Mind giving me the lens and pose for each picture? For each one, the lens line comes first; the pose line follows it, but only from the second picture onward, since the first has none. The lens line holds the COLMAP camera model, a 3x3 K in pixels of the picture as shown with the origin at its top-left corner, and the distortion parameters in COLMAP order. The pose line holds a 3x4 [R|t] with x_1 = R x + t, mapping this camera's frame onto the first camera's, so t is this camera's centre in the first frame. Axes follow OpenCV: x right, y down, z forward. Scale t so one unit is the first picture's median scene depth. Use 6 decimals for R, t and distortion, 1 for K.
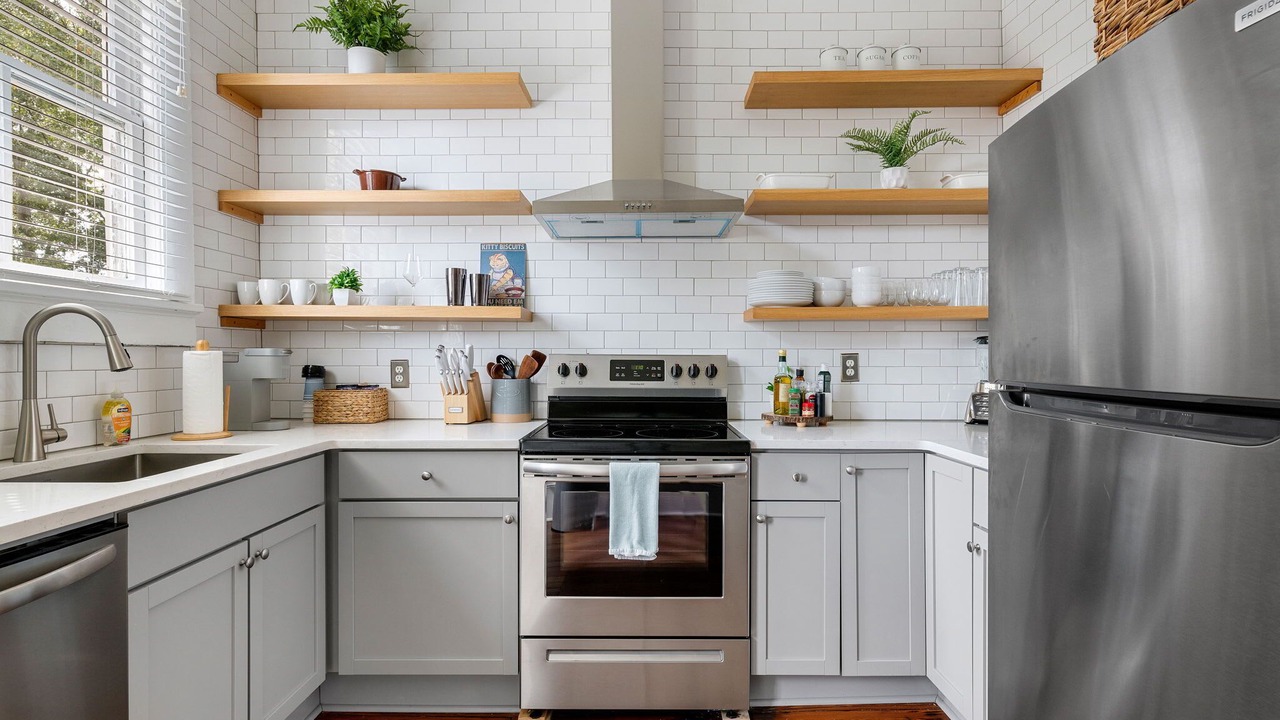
lens RADIAL K [[615.1, 0, 633.0], [0, 615.1, 354.3], [0, 0, 1]] dist [-0.002899, 0.001171]
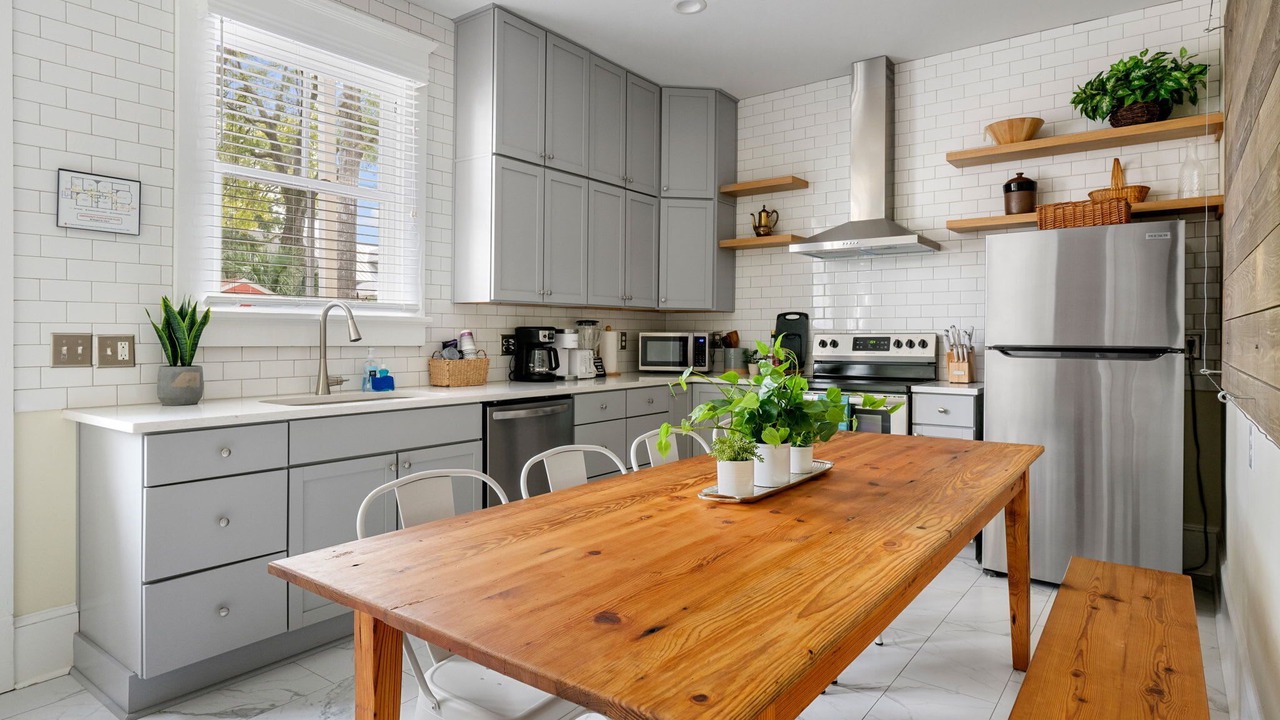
lens RADIAL K [[739.0, 0, 612.5], [0, 739.0, 336.4], [0, 0, 1]] dist [-0.006116, 0.004415]
pose [[0.791508, -0.008754, -0.611096, 0.617072], [0.011668, 0.999932, 0.000788, -0.000190], [0.611048, -0.007754, 0.791556, -0.811409]]
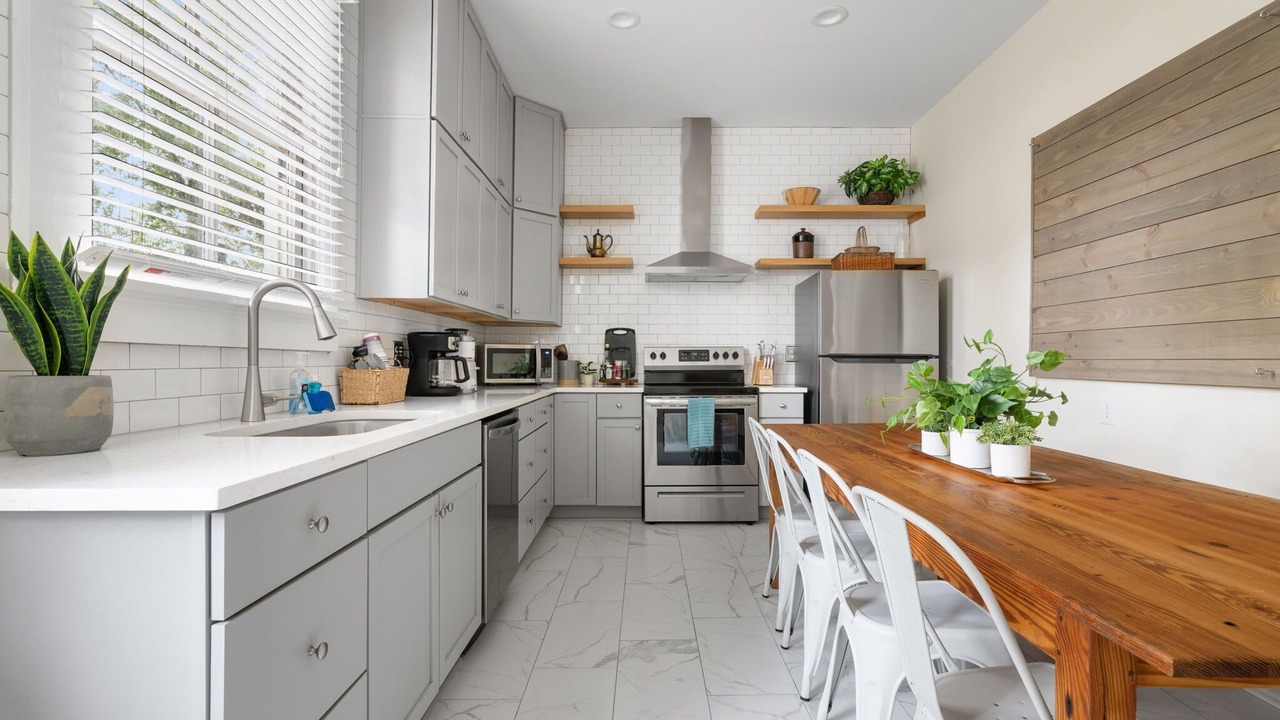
lens RADIAL K [[615.1, 0, 642.6], [0, 615.1, 364.9], [0, 0, 1]] dist [-0.002899, 0.001171]
pose [[0.999817, -0.009890, 0.016363, -0.175516], [0.009664, 0.999858, 0.013834, 0.028339], [-0.016498, -0.013673, 0.999770, -0.803048]]
